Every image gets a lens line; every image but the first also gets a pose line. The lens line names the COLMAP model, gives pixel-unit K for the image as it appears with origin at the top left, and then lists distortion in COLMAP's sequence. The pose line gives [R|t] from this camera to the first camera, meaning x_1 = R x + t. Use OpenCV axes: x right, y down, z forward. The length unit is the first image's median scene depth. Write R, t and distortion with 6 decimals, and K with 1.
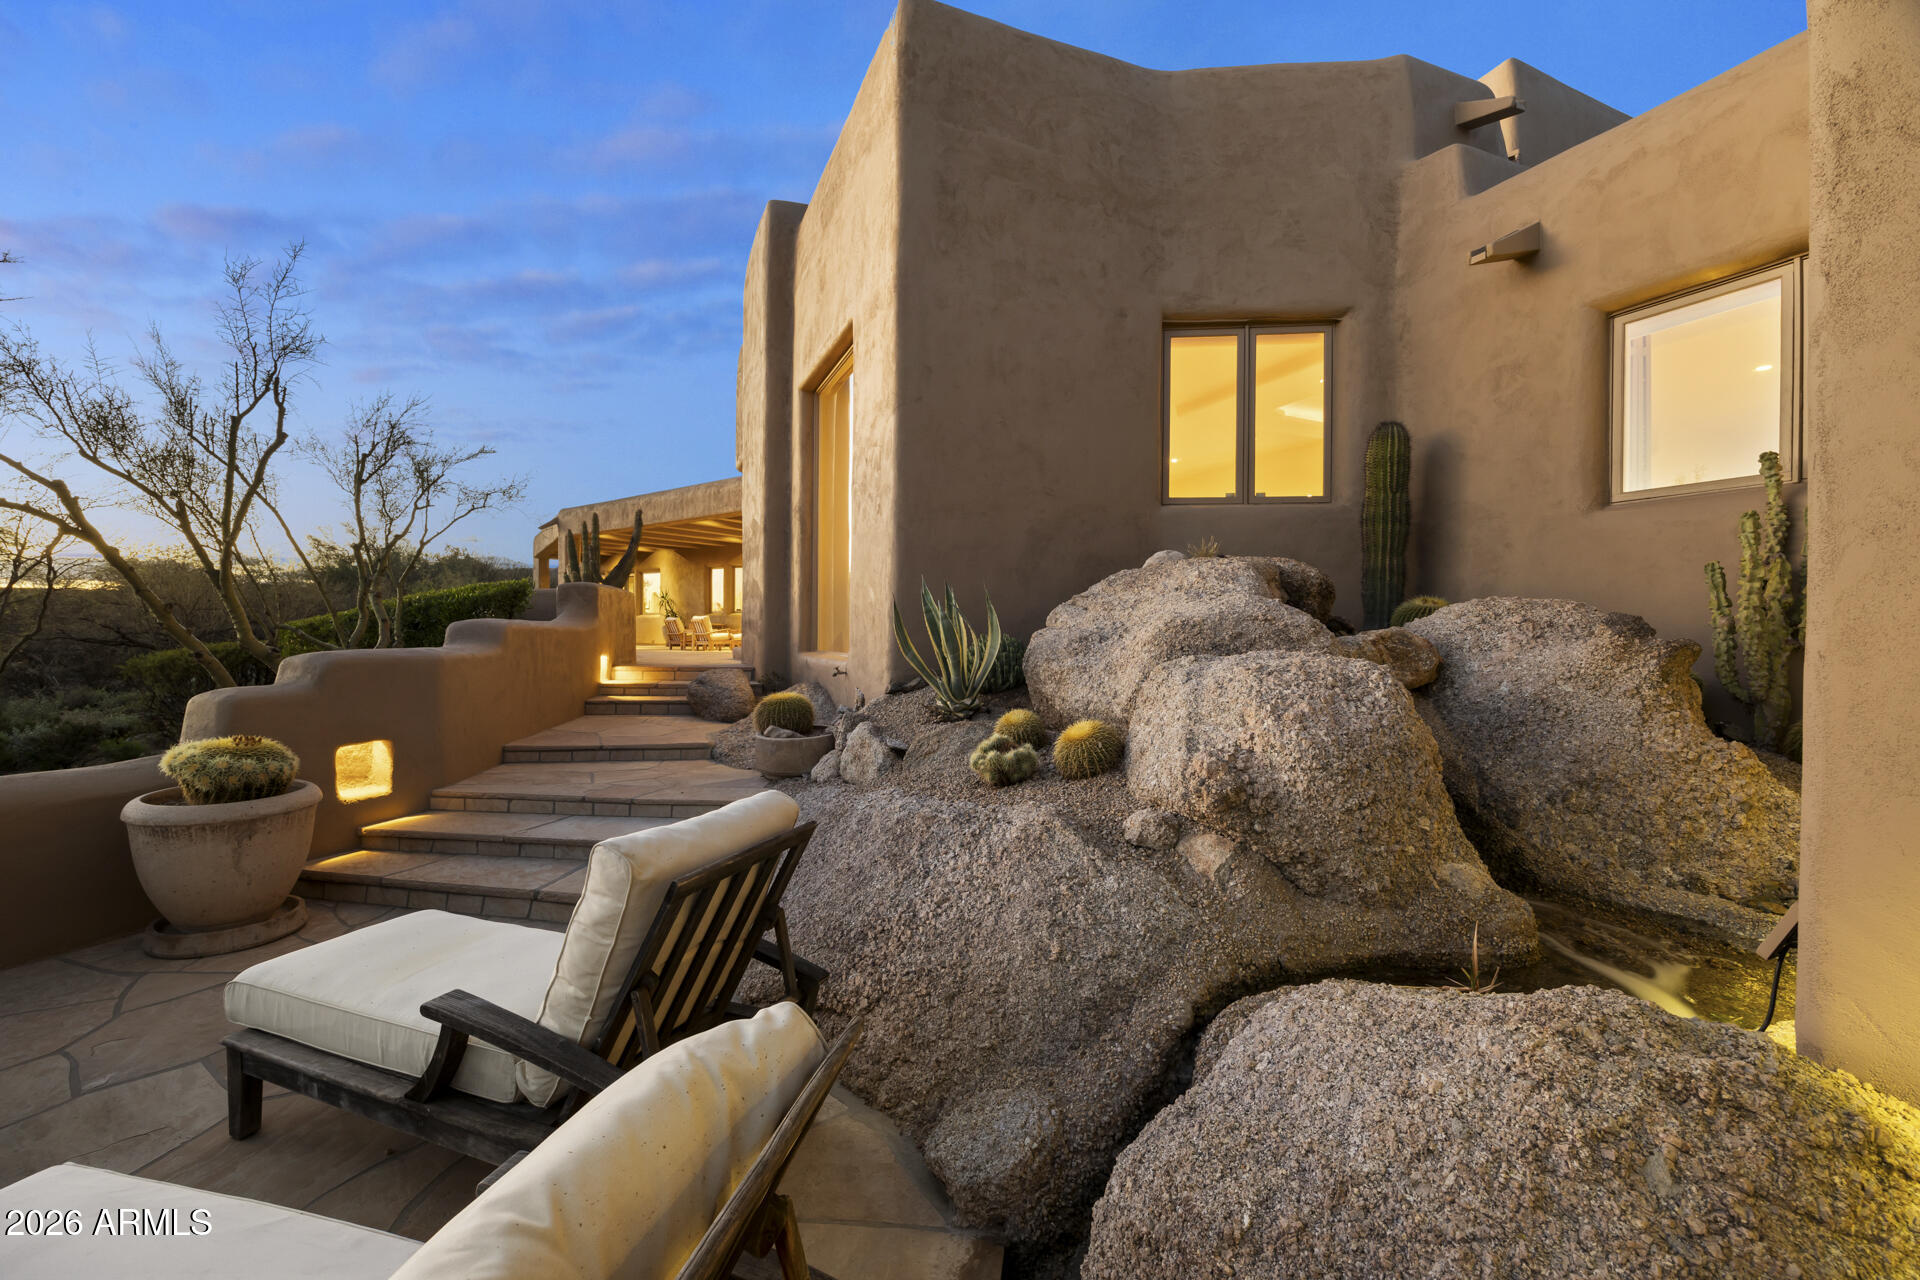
lens RADIAL K [[803.6, 0, 971.1], [0, 803.6, 644.5], [0, 0, 1]] dist [-0.016330, 0.001631]
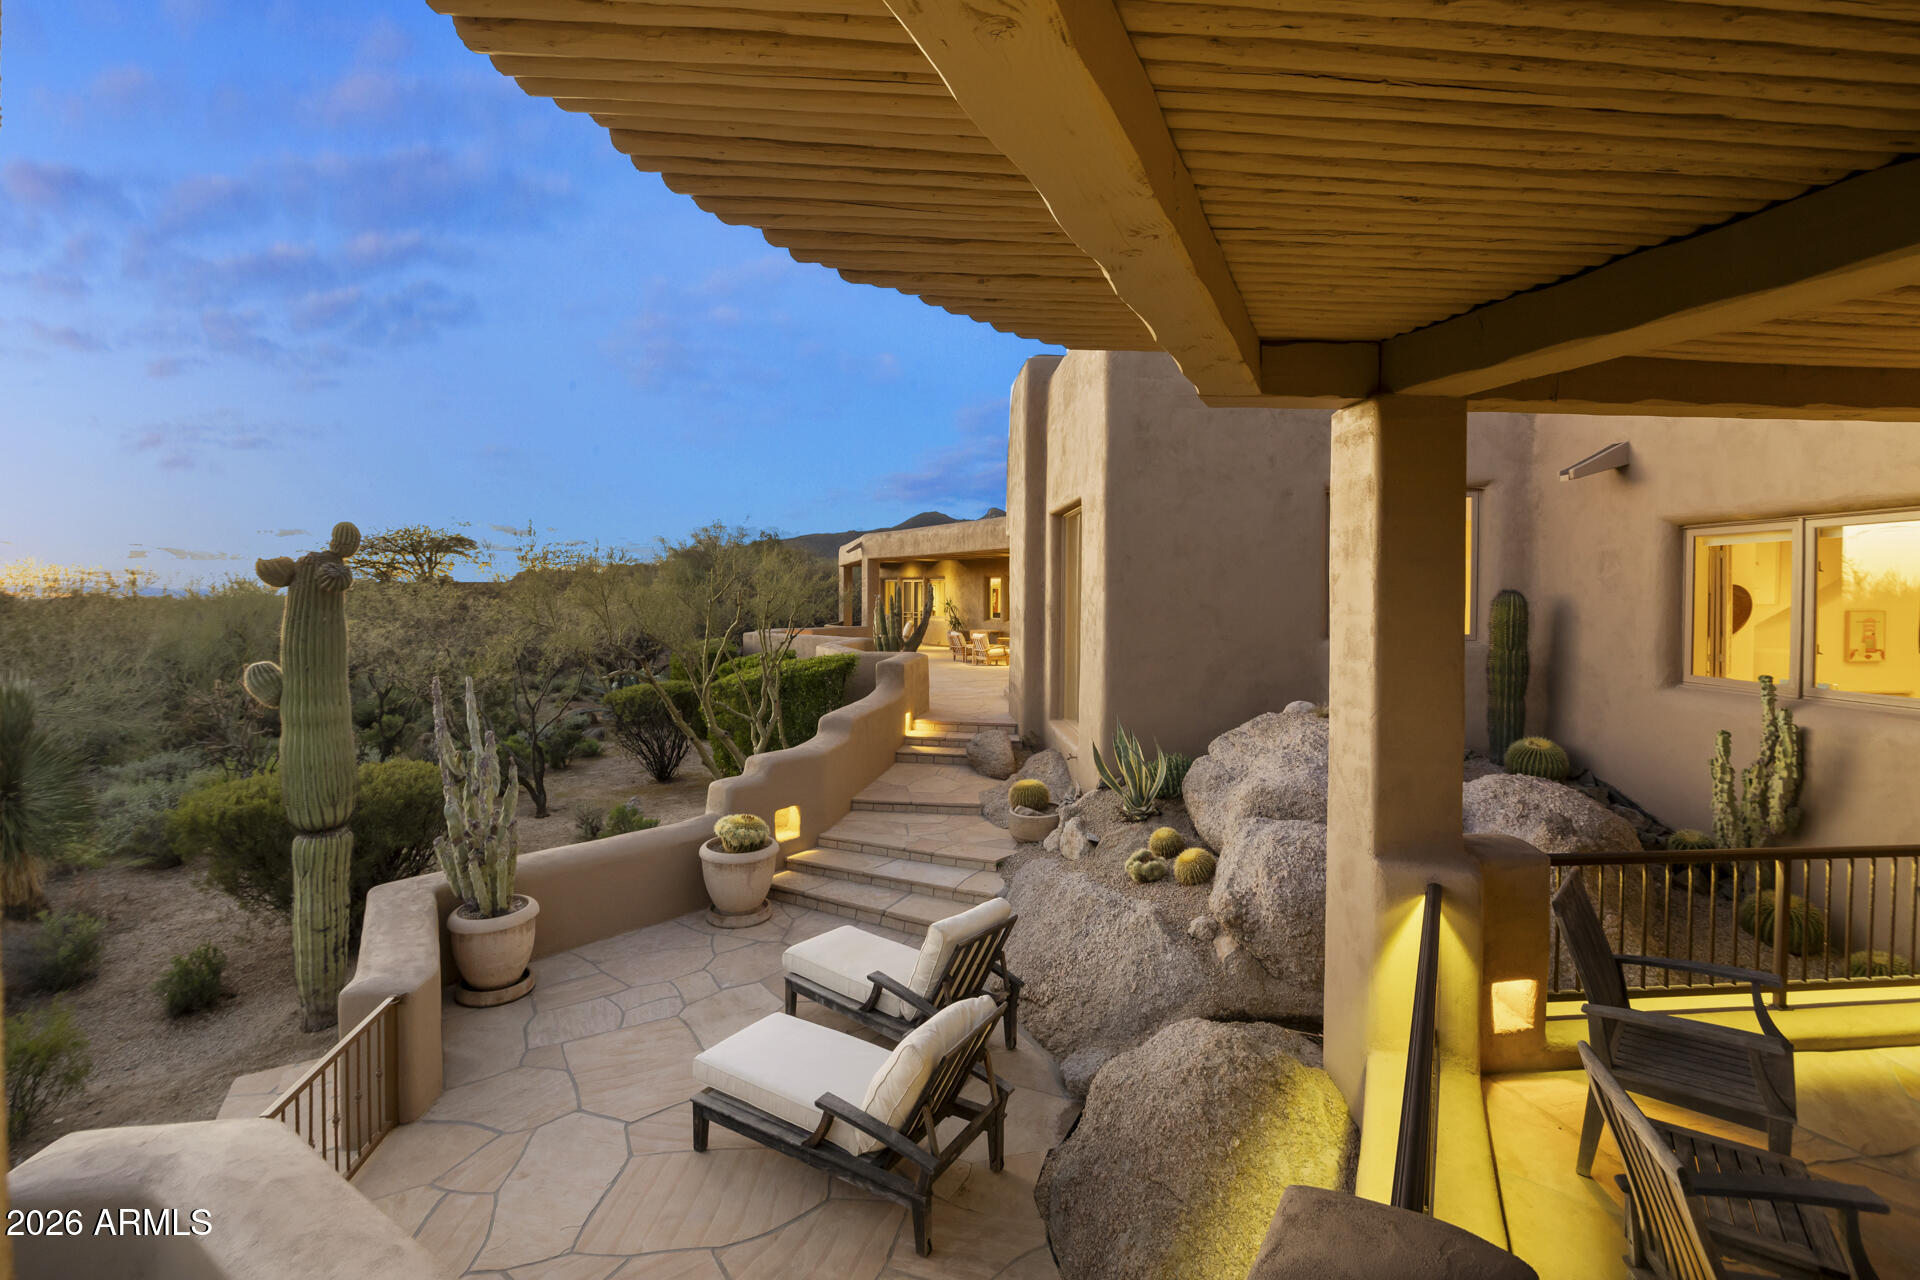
lens RADIAL K [[869.4, 0, 968.5], [0, 869.4, 621.2], [0, 0, 1]] dist [-0.019408, 0.001870]
pose [[0.942509, 0.006161, -0.334124, 0.236680], [-0.002673, 0.999937, 0.010897, -0.307995], [0.334170, -0.009377, 0.942466, -0.648745]]
